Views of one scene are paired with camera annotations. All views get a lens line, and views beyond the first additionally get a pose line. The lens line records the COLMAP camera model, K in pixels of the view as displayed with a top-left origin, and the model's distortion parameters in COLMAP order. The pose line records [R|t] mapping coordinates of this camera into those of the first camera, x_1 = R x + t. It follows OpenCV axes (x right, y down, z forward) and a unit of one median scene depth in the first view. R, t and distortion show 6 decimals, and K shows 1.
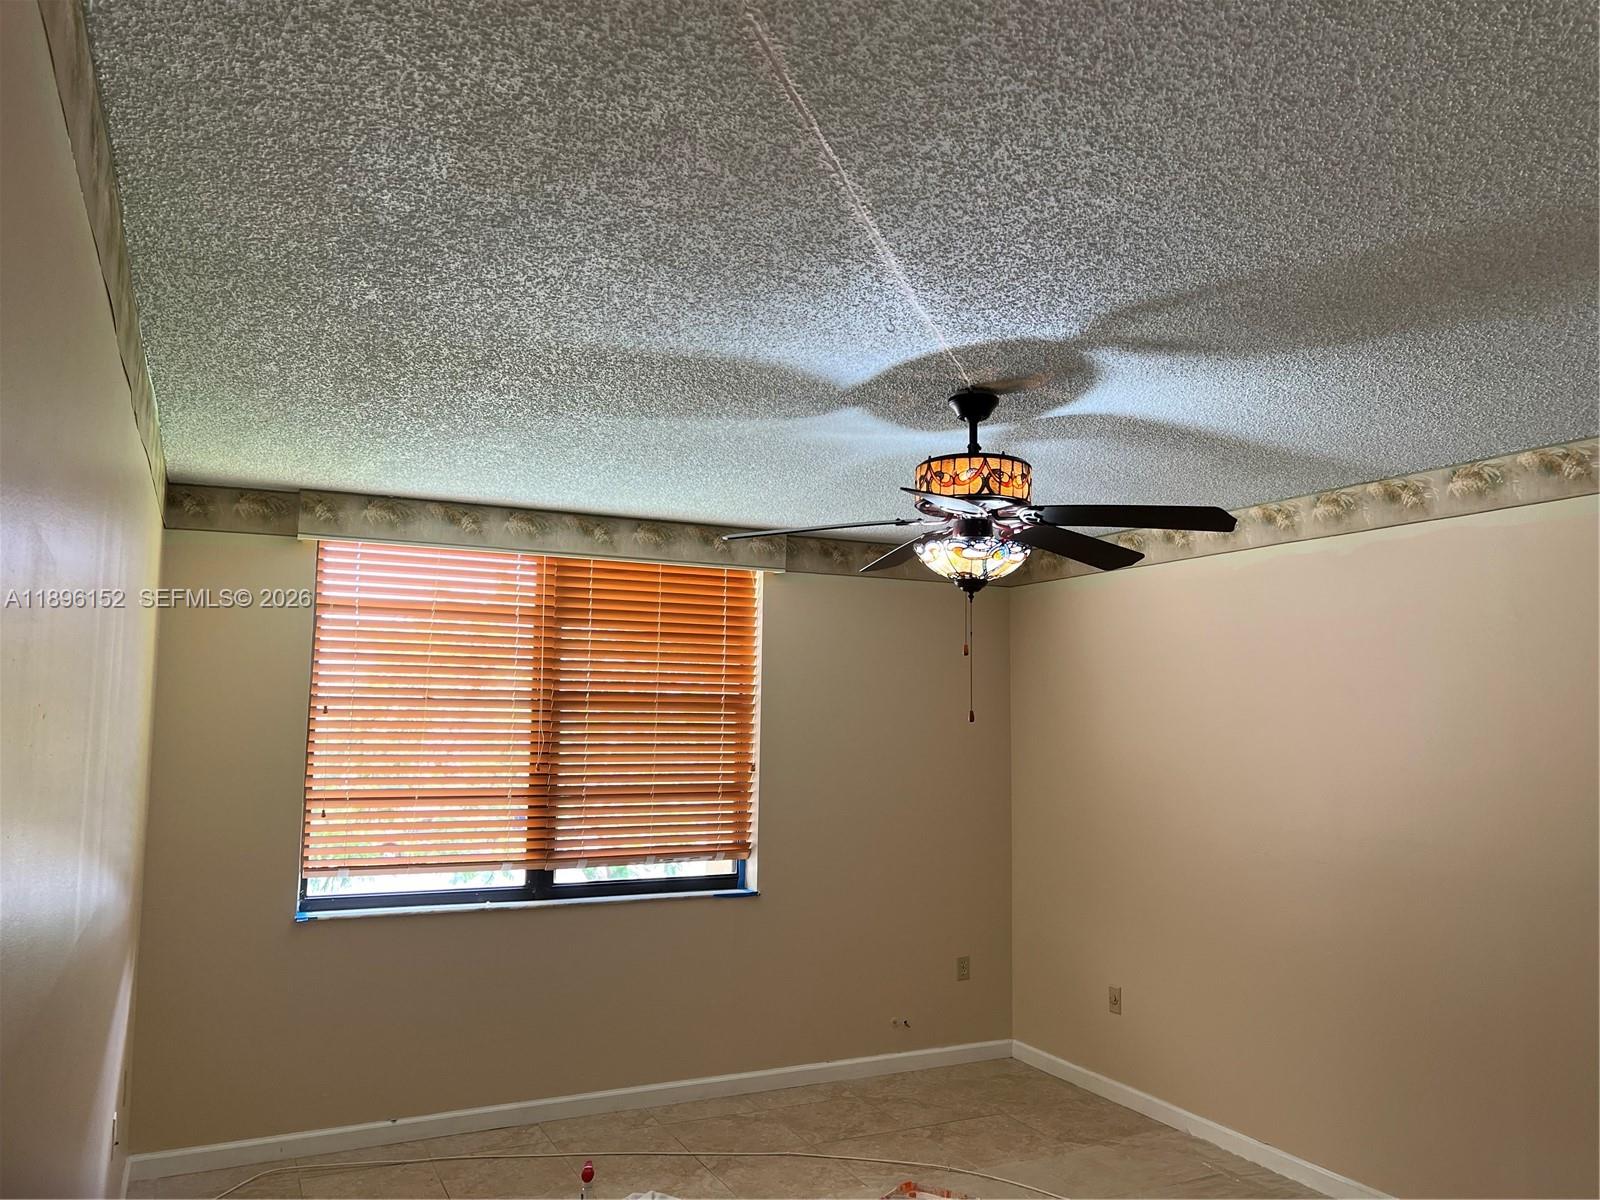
lens RADIAL K [[1209.2, 0, 800.0], [0, 1209.2, 600.0], [0, 0, 1]] dist [0.060390, -0.059543]
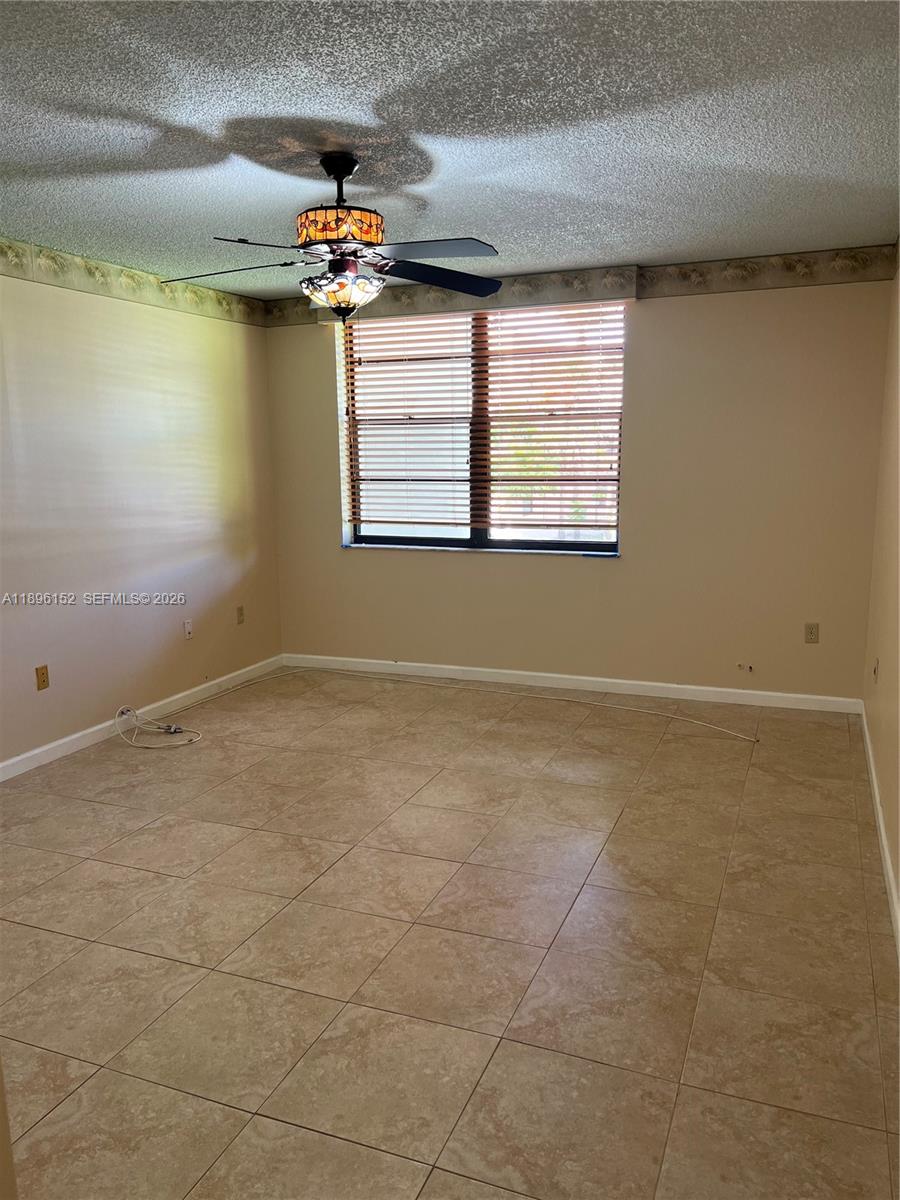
lens RADIAL K [[907.4, 0, 450.9], [0, 907.4, 602.1], [0, 0, 1]] dist [0.049491, -0.059189]
pose [[0.664897, 0.106584, -0.739291, 0.621699], [0.100178, 0.968100, 0.229668, 0.046361], [0.740186, -0.226766, 0.633010, 0.231688]]
